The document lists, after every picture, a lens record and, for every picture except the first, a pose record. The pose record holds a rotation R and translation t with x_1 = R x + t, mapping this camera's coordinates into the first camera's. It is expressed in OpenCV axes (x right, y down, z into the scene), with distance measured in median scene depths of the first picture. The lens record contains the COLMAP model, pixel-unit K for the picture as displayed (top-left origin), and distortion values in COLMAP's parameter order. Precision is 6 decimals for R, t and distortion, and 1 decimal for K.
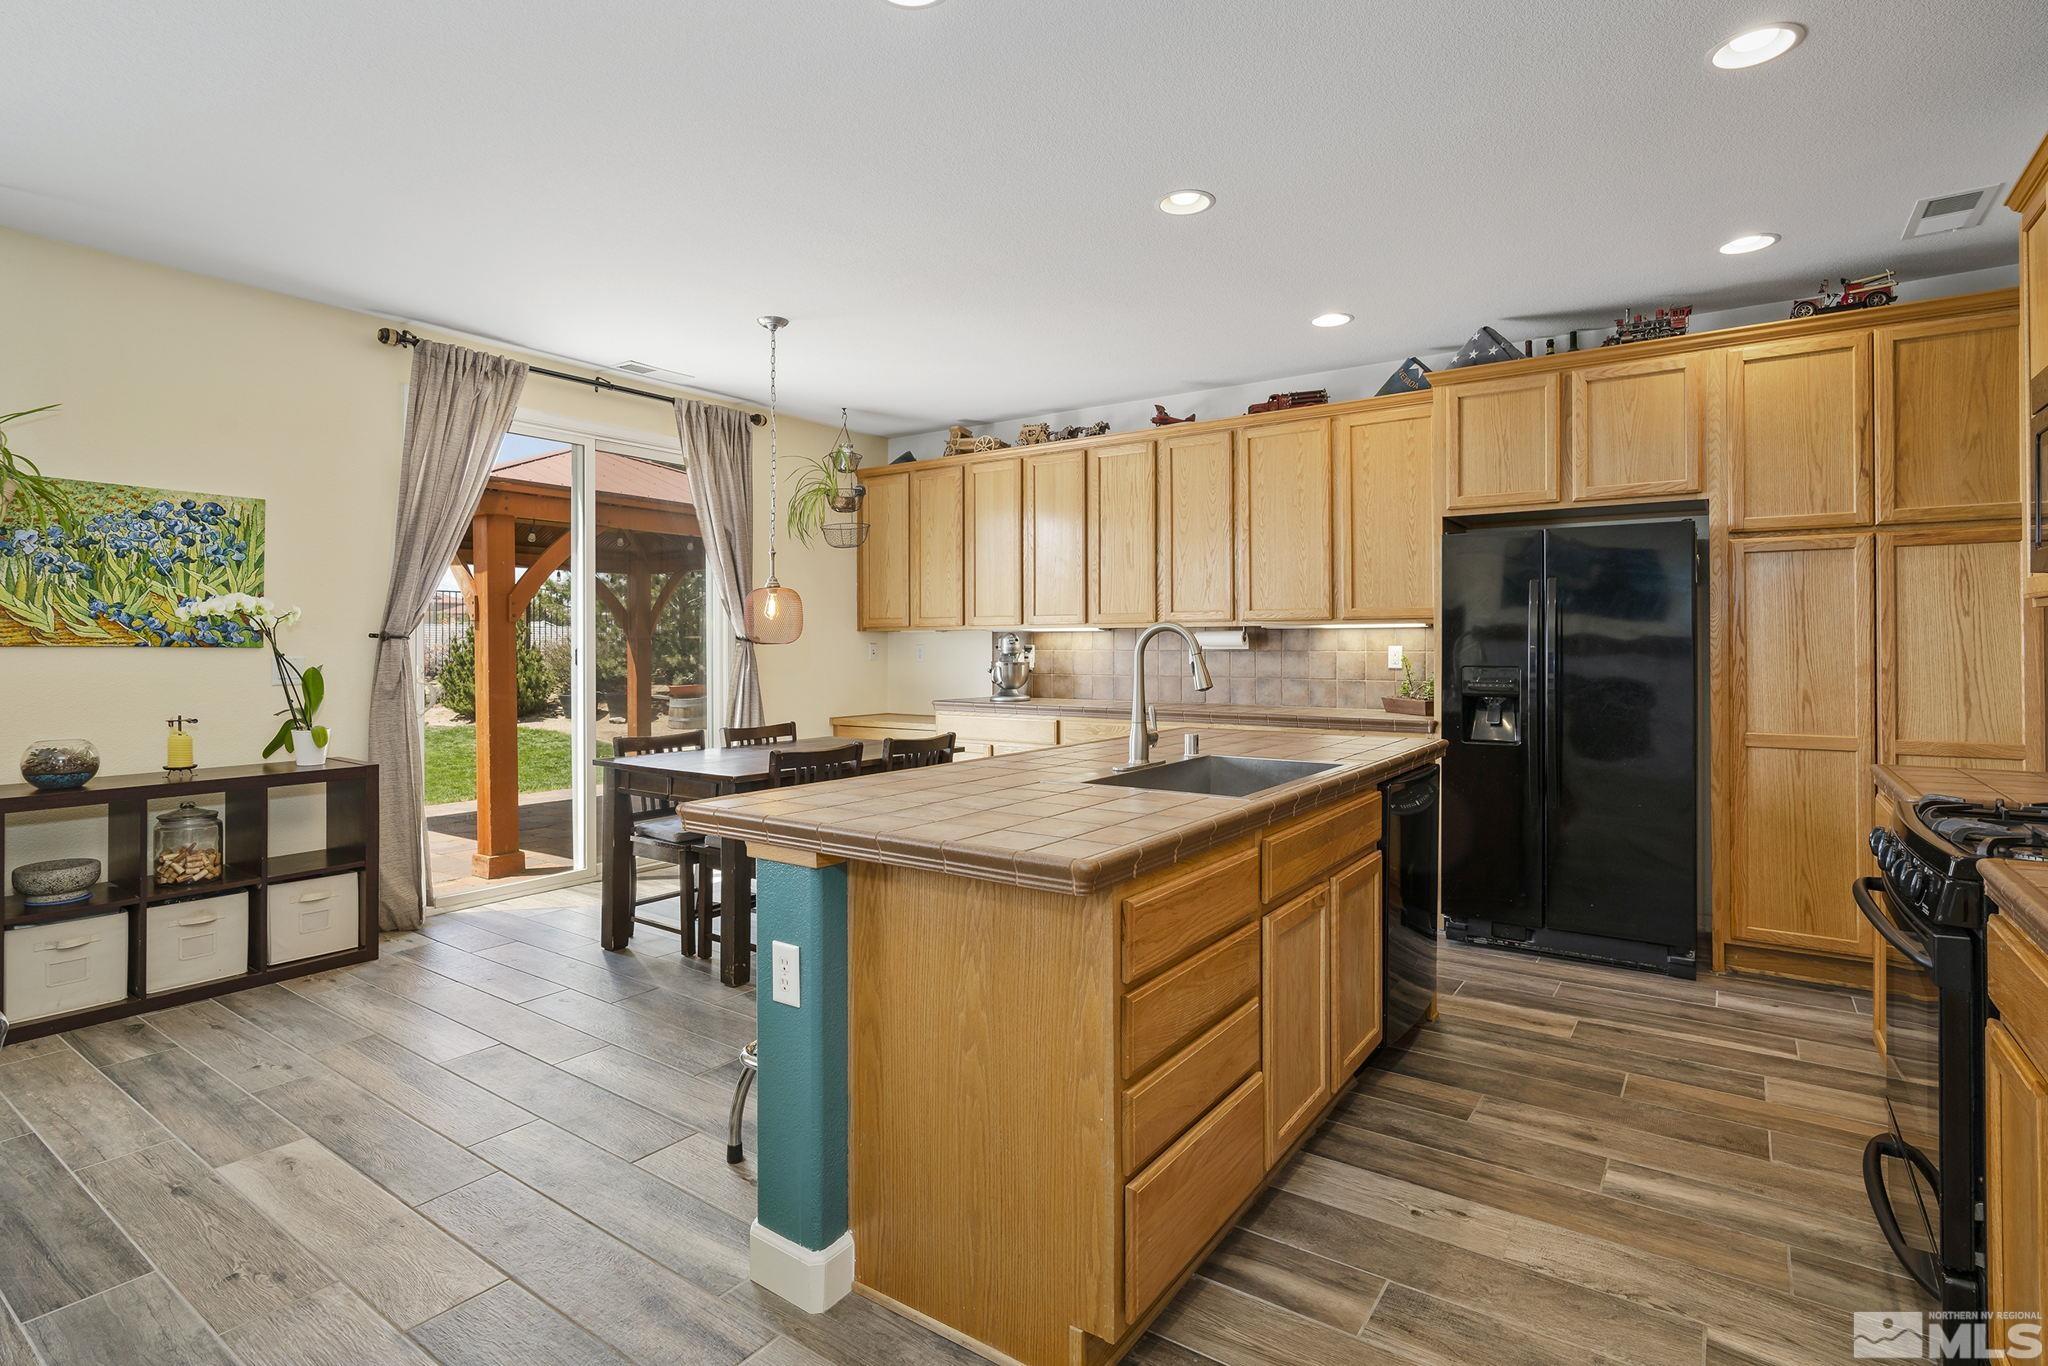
lens RADIAL K [[1007.7, 0, 1029.3], [0, 1007.7, 638.6], [0, 0, 1]] dist [-0.005003, 0.000495]
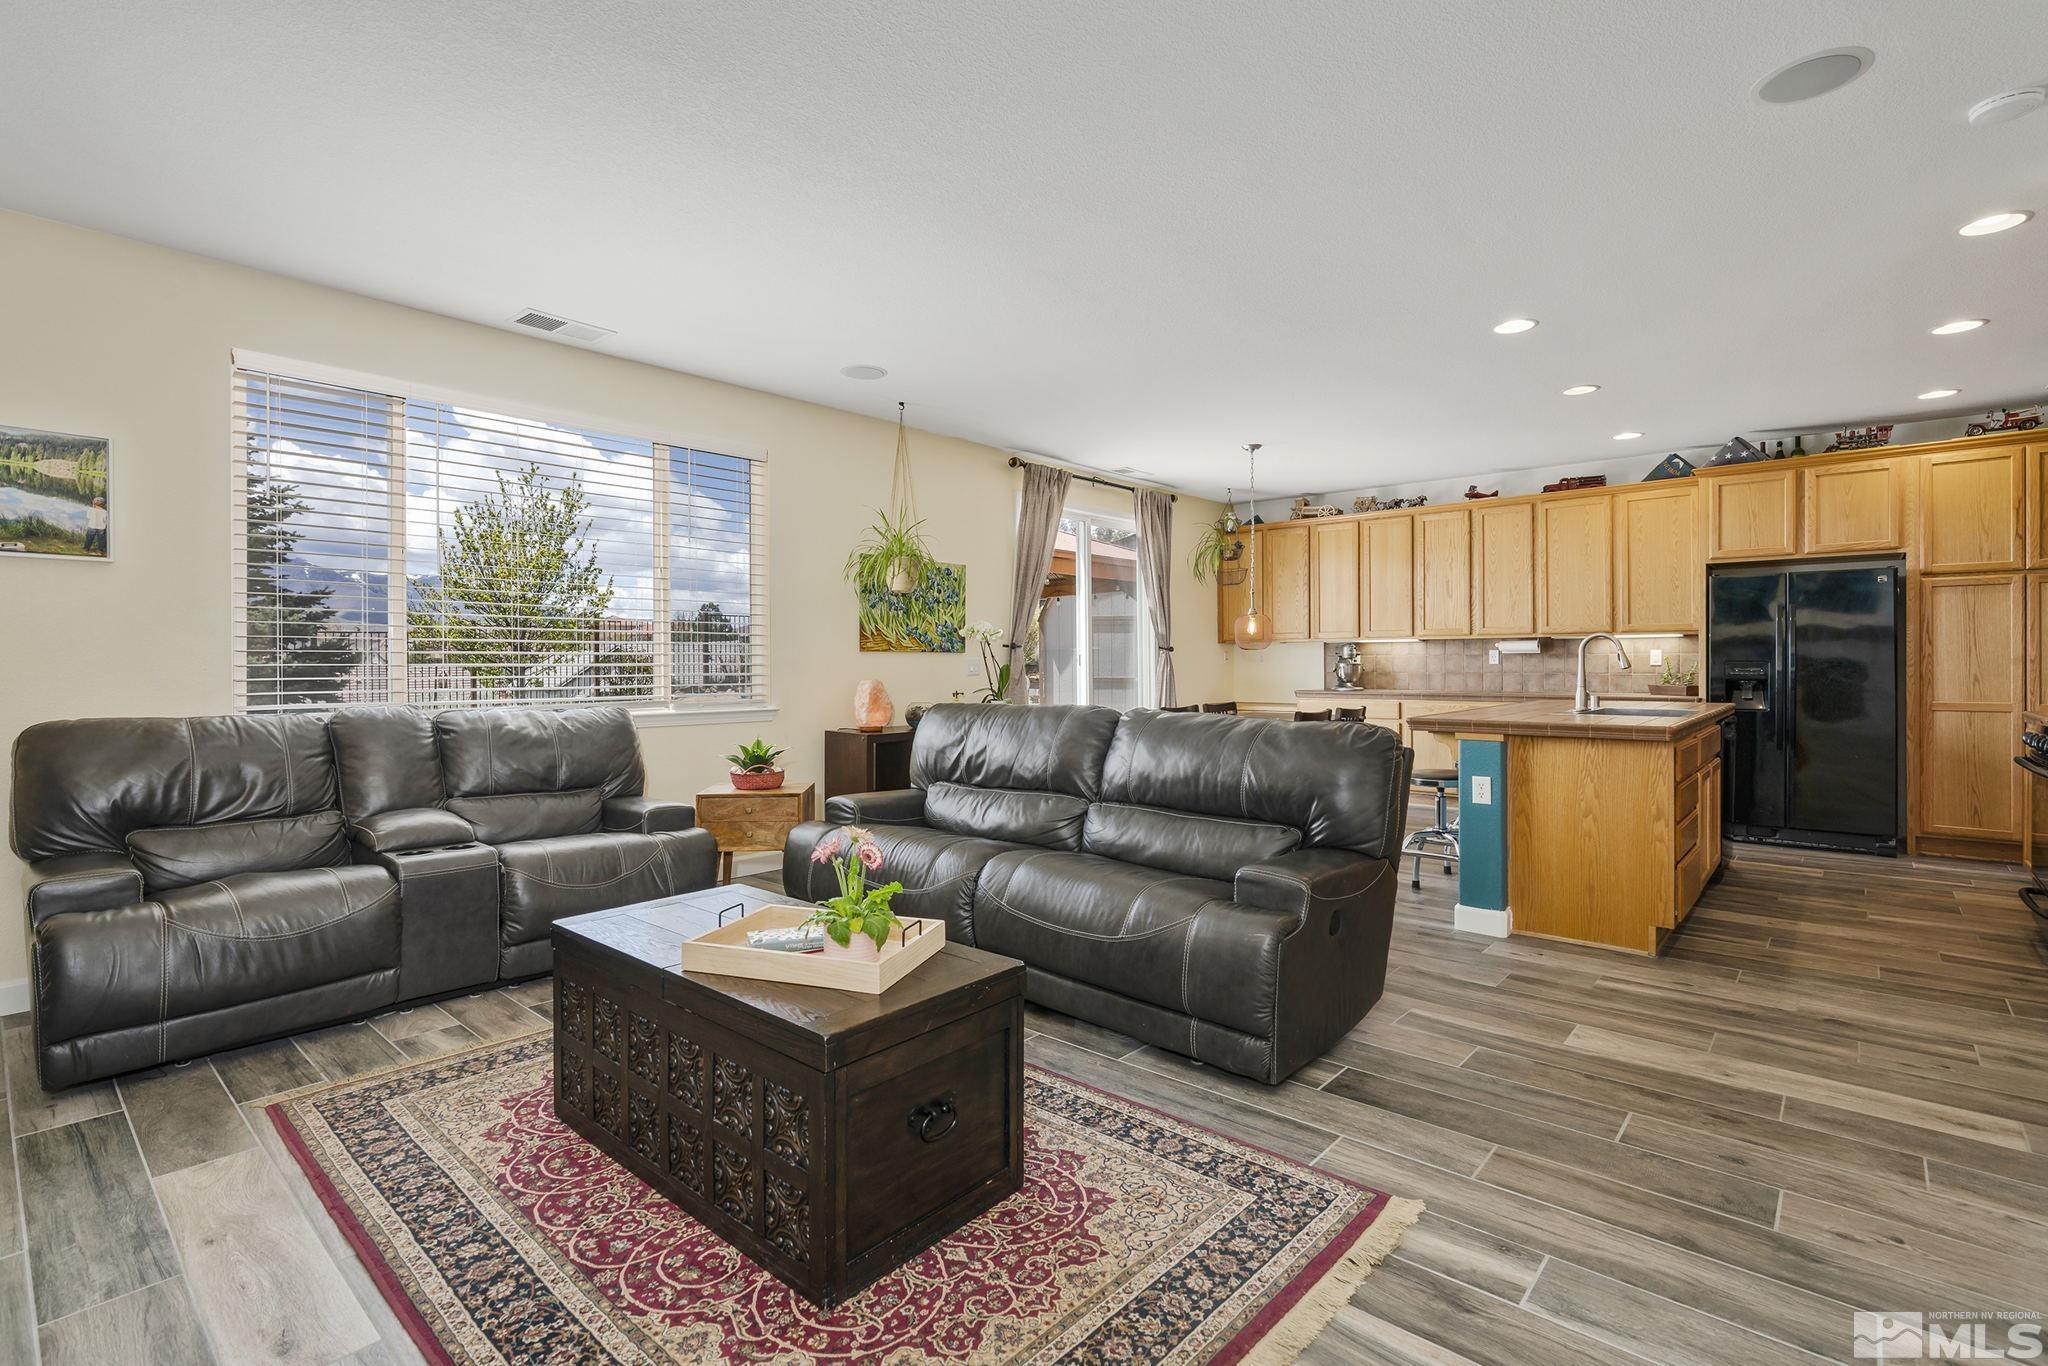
lens RADIAL K [[945.5, 0, 1014.8], [0, 945.5, 665.4], [0, 0, 1]] dist [-0.001321, 0.000680]
pose [[0.993193, -0.002988, -0.116441, -0.472314], [0.004211, 0.999939, 0.010252, 0.014065], [0.116403, -0.010673, 0.993145, -0.554148]]
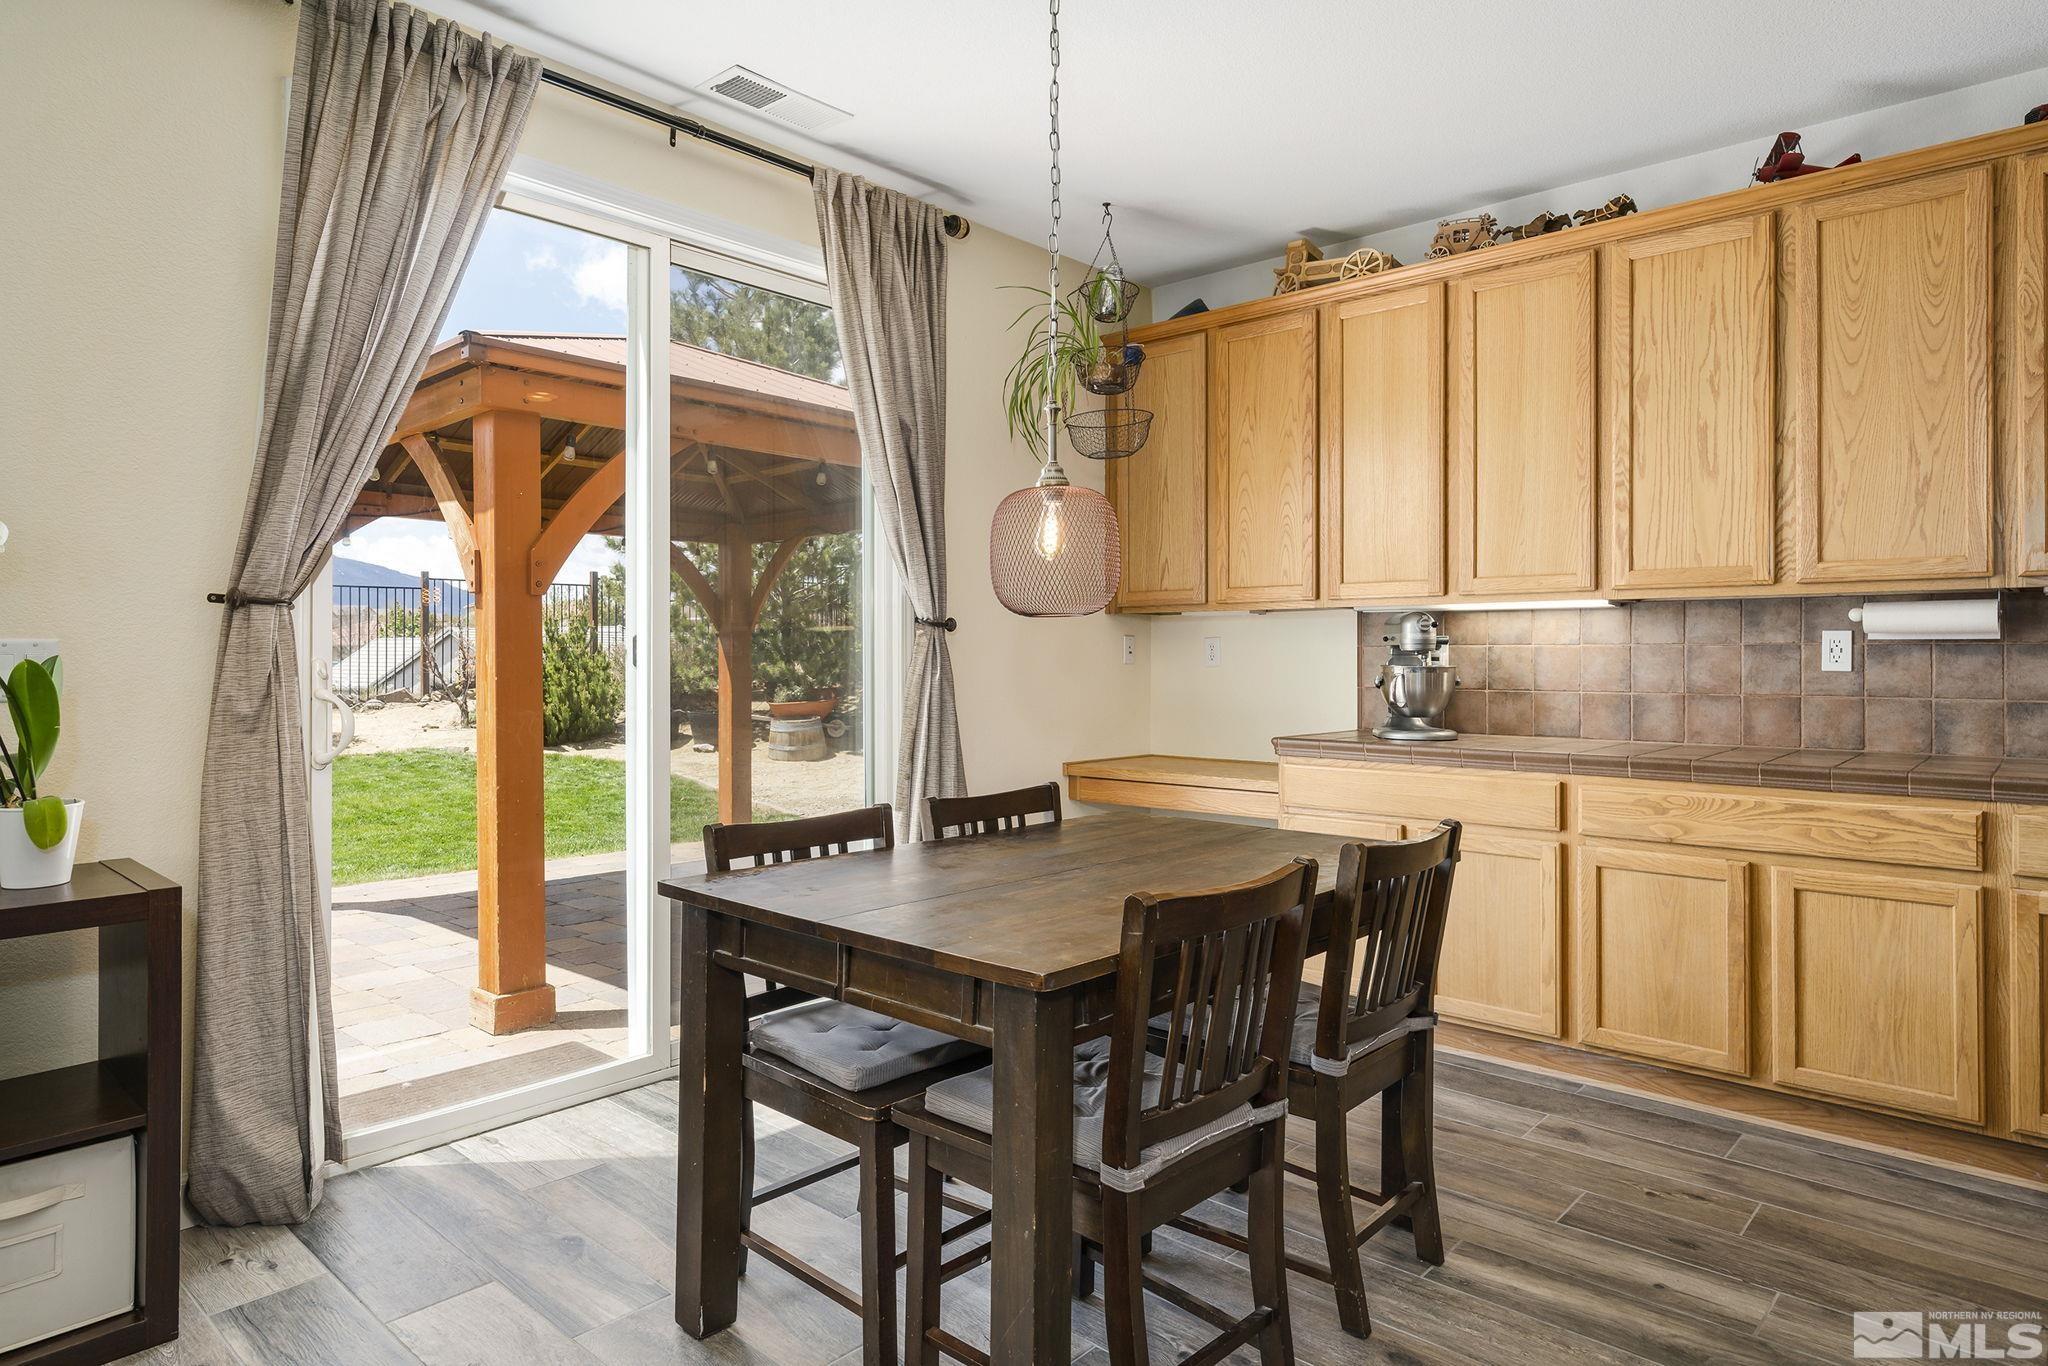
lens RADIAL K [[1173.4, 0, 1032.6], [0, 1173.4, 650.7], [0, 0, 1]] dist [0.001106, 0.001217]
pose [[0.993570, 0.002867, -0.113180, -0.213110], [-0.002724, 0.999995, 0.001414, 0.020615], [0.113184, -0.001097, 0.993573, 0.507786]]
